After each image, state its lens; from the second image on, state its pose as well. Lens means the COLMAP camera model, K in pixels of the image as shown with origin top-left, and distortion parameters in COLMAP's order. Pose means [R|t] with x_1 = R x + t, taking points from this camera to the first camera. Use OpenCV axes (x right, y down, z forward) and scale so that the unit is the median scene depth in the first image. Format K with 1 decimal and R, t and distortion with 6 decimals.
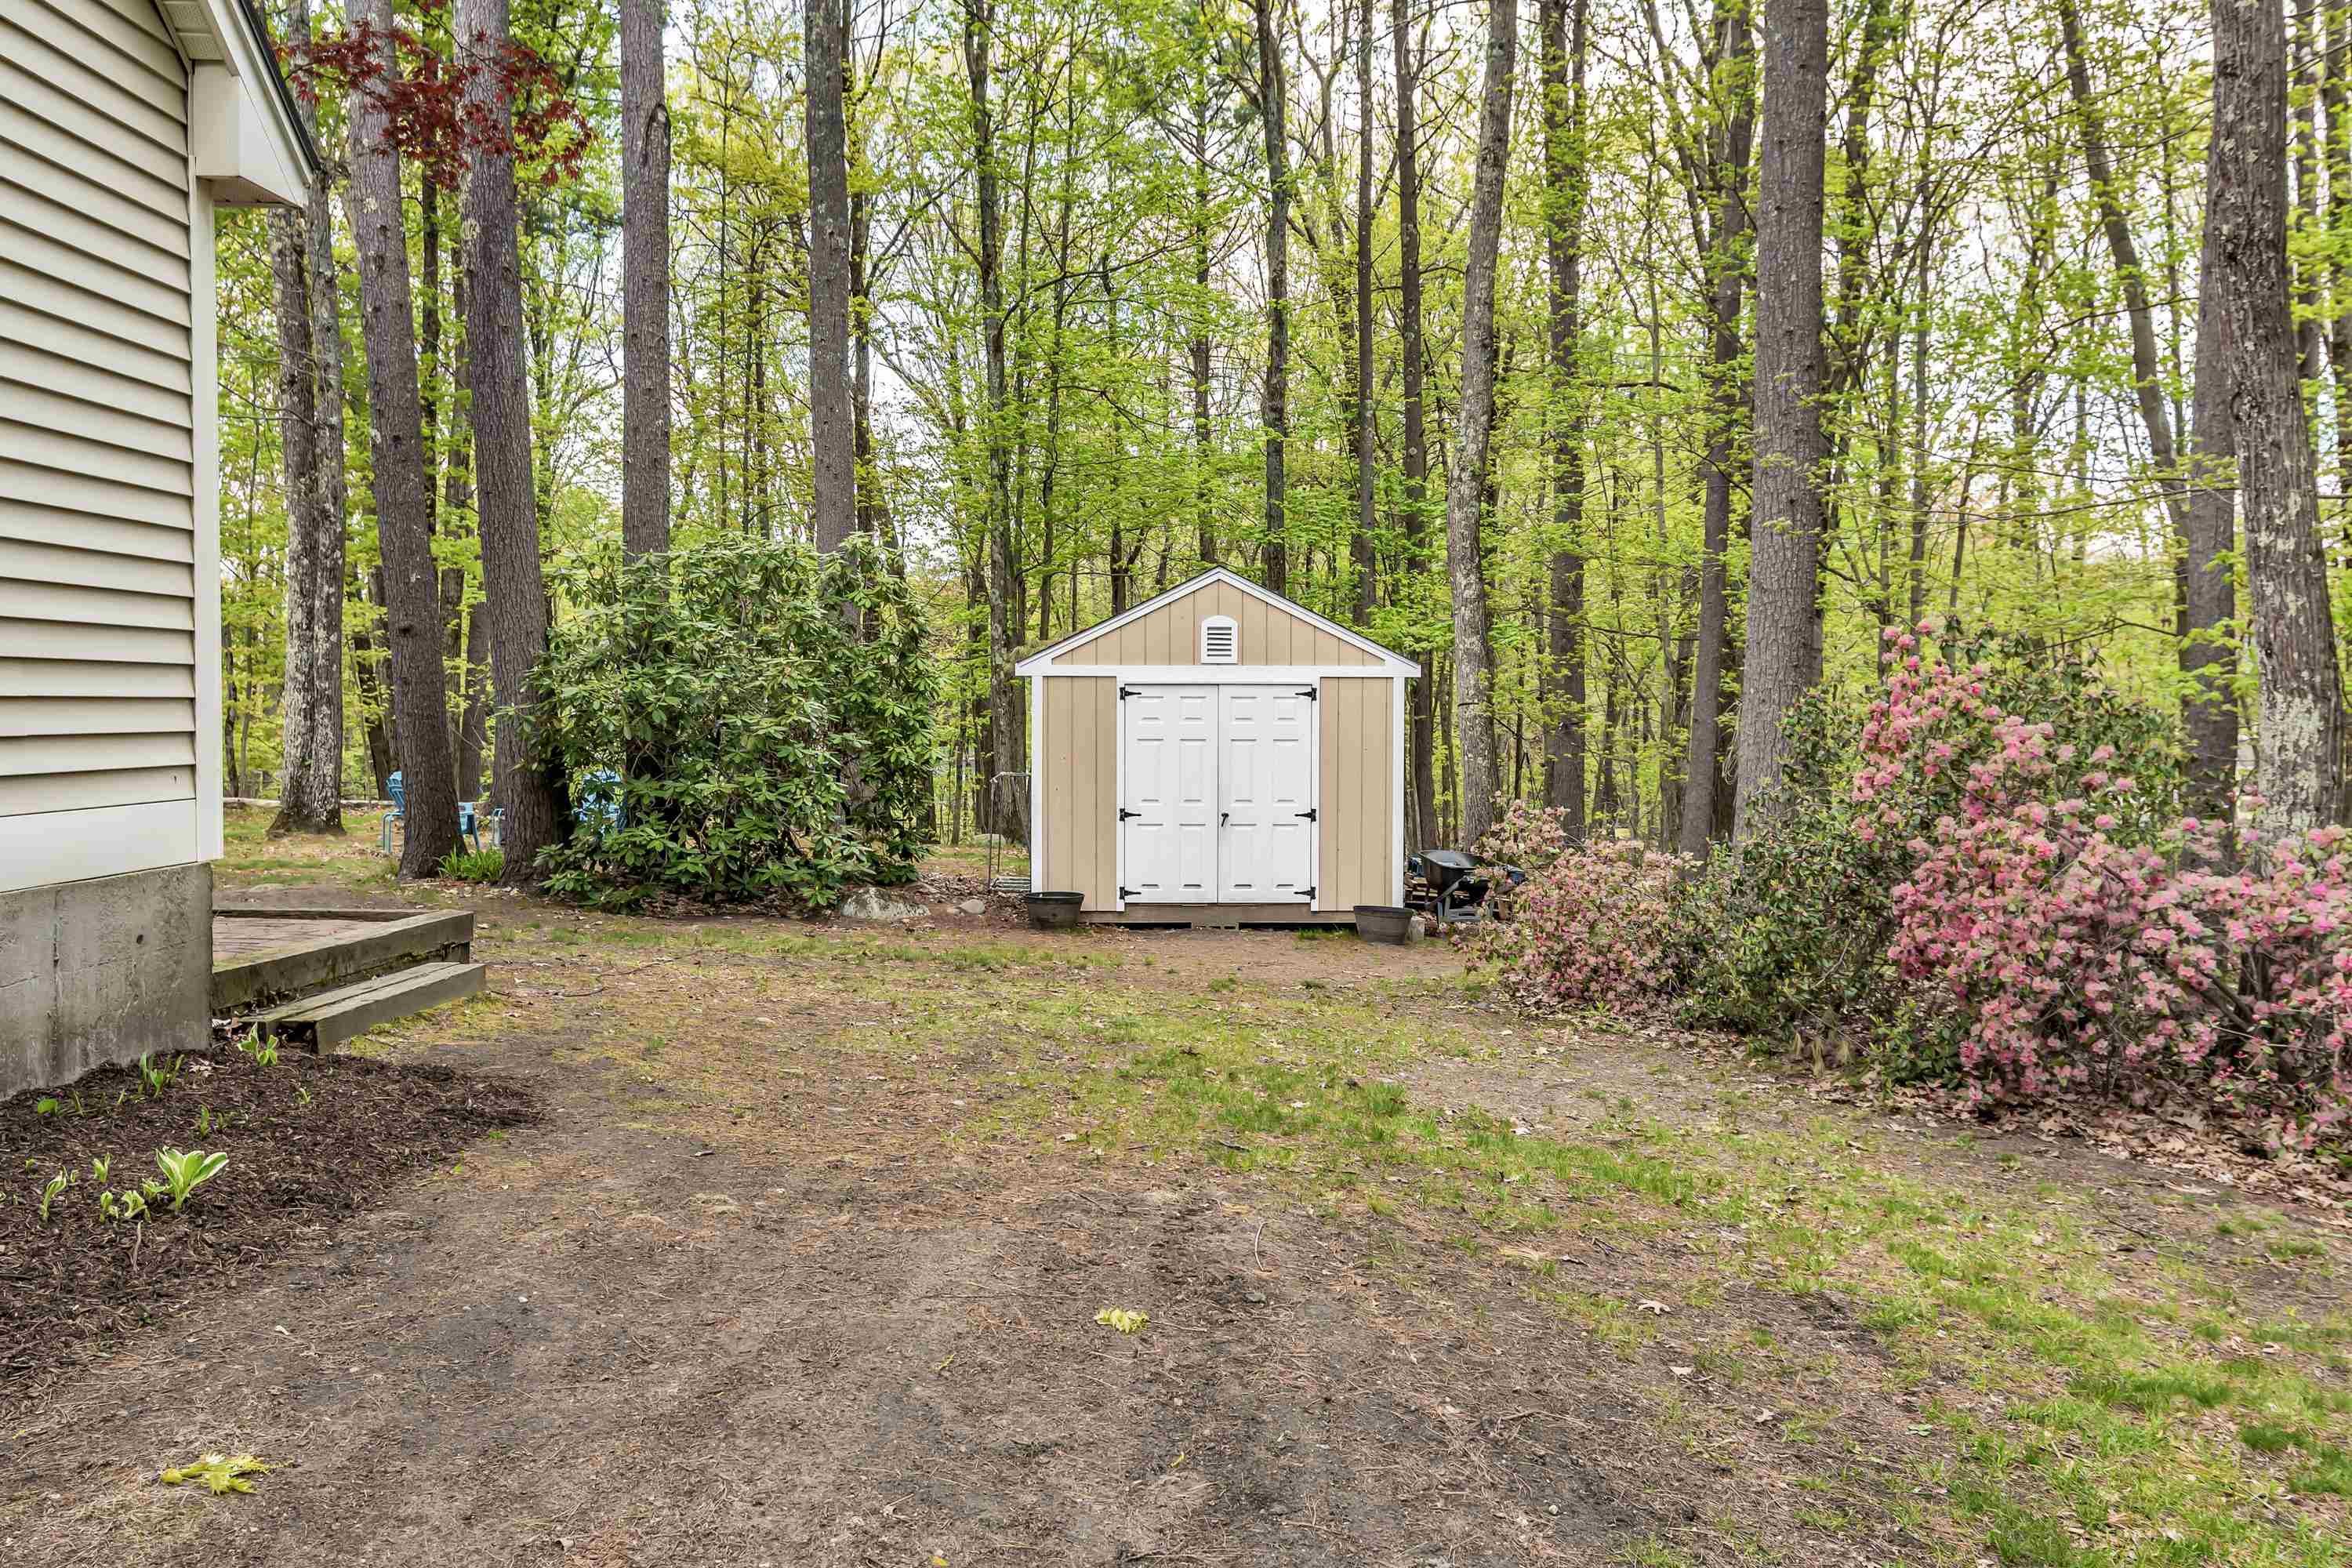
lens RADIAL K [[1893.5, 0, 1176.1], [0, 1893.5, 782.1], [0, 0, 1]] dist [0.000029, 0.000431]
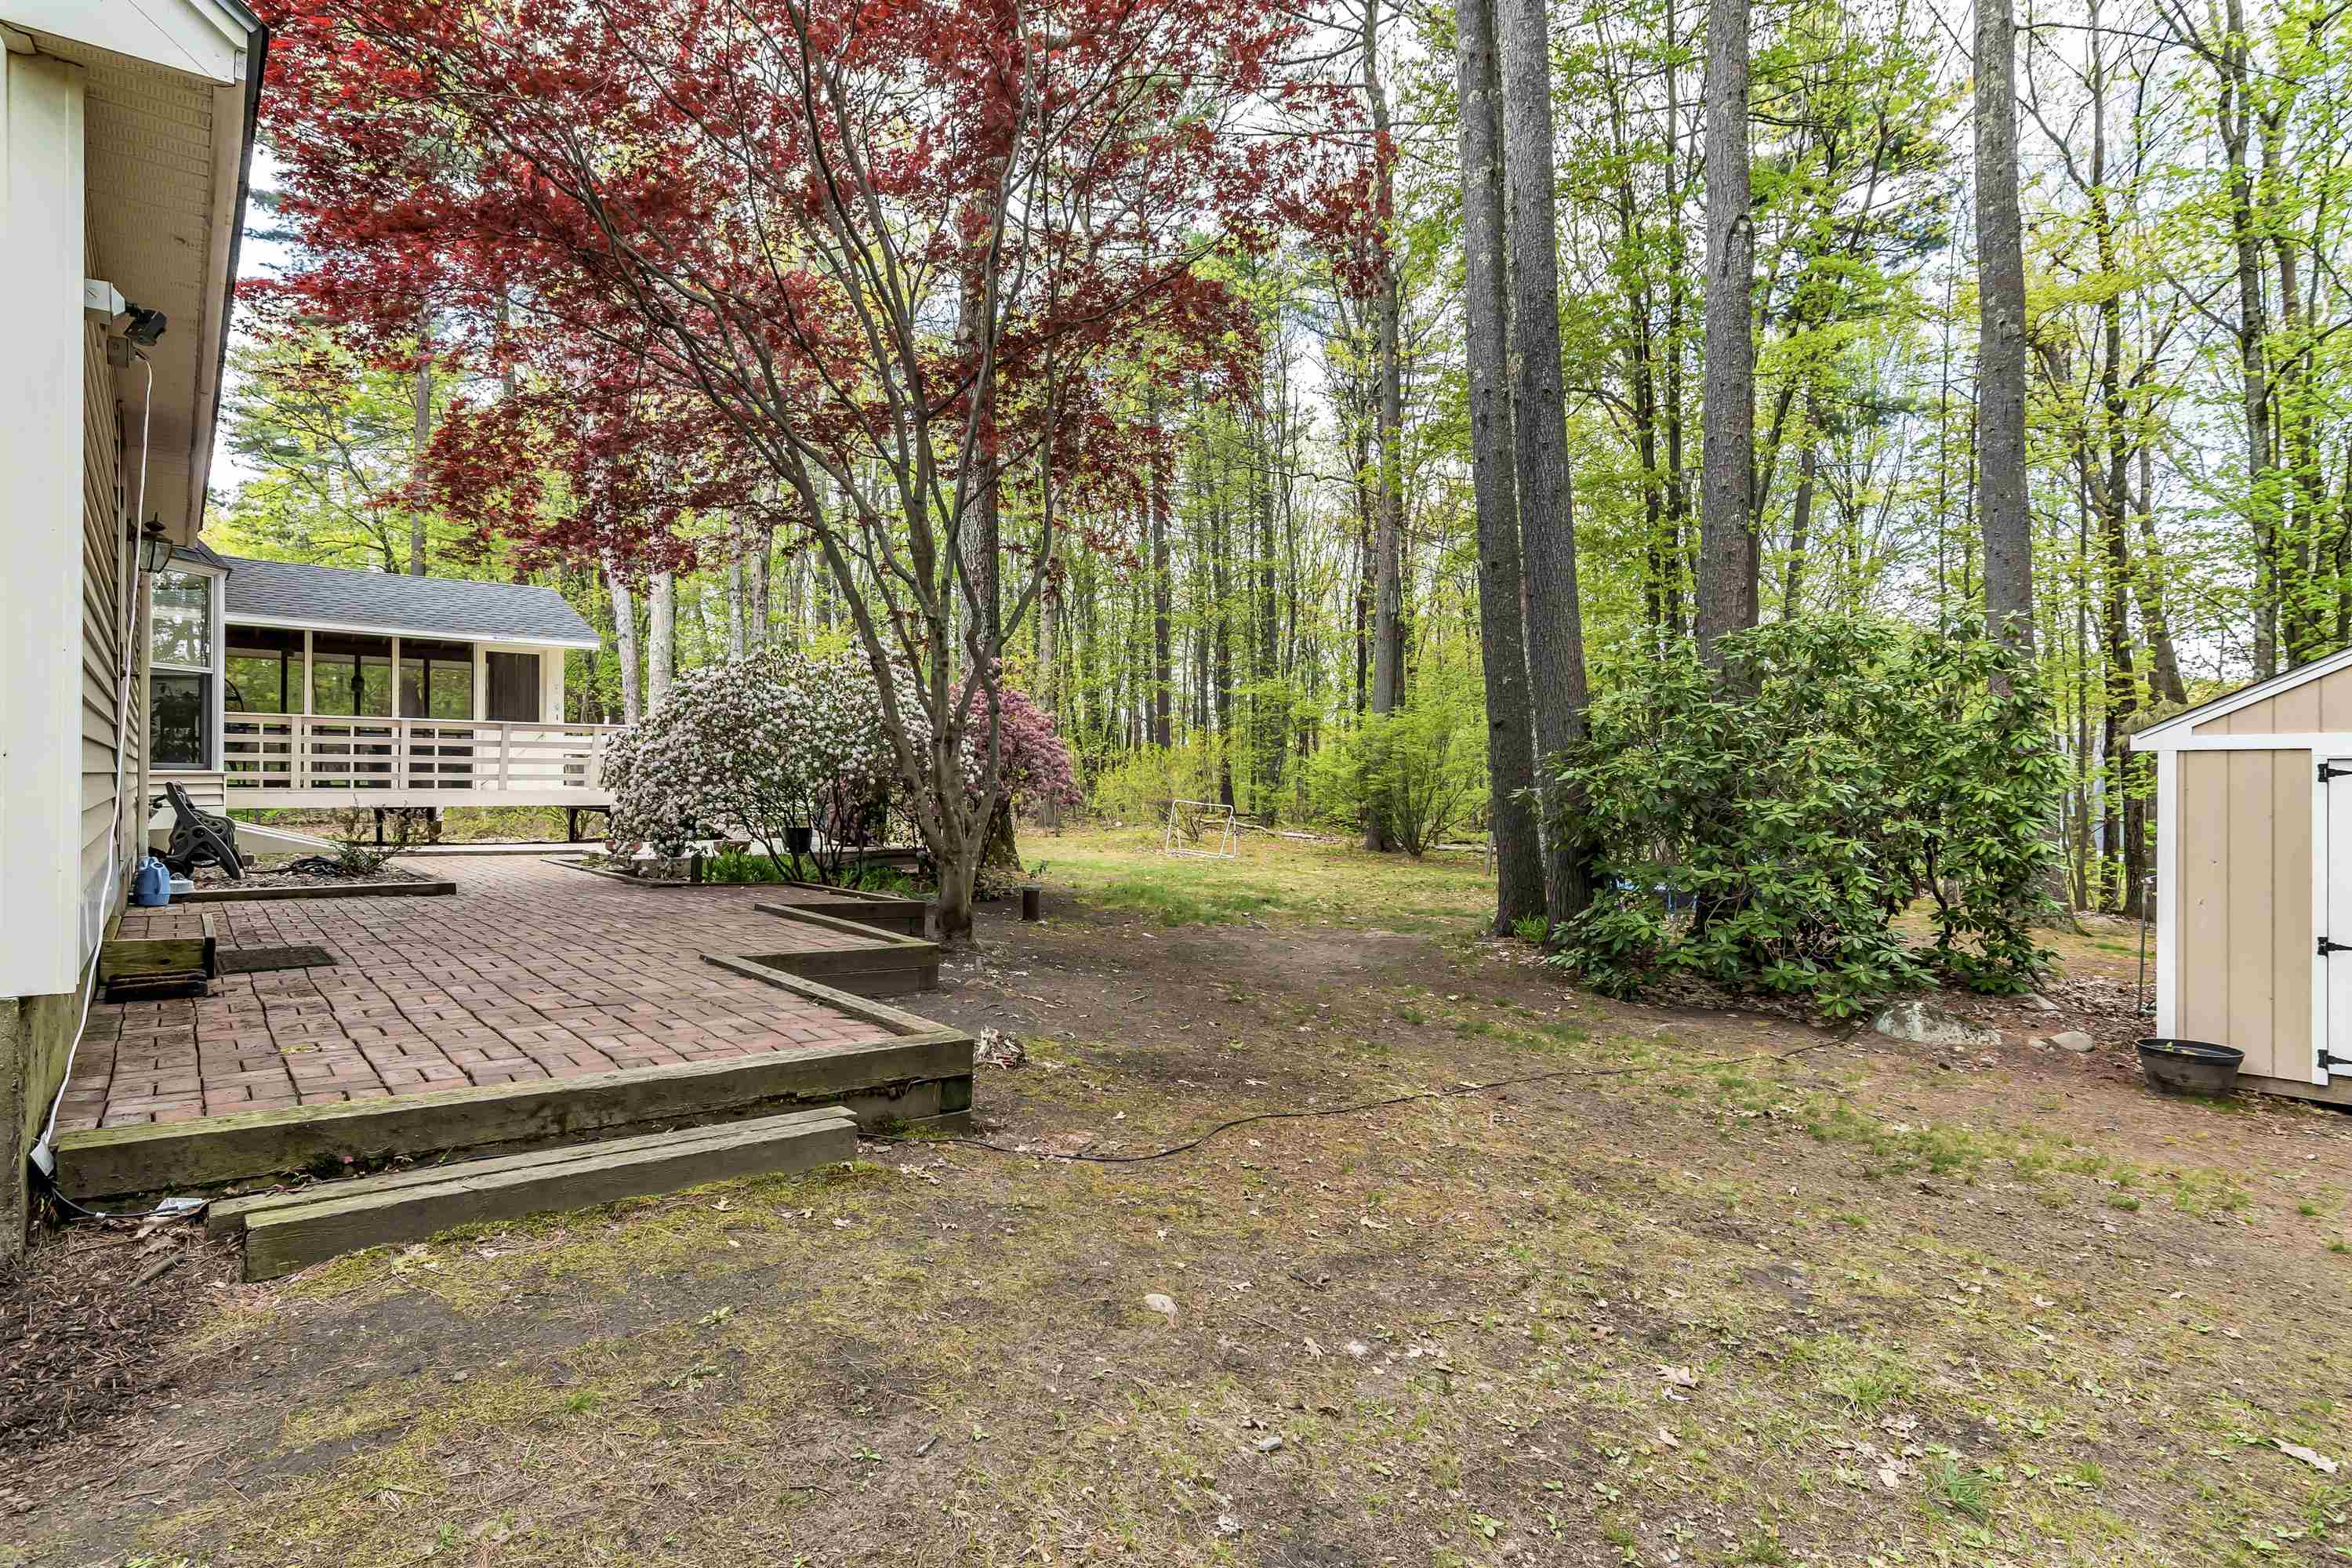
lens RADIAL K [[1212.7, 0, 1186.6], [0, 1212.7, 784.2], [0, 0, 1]] dist [0.016904, -0.001405]
pose [[0.650652, -0.002710, -0.759371, 0.043899], [-0.033744, 0.998903, -0.032478, -0.013645], [0.758626, 0.046756, 0.649846, 0.388932]]
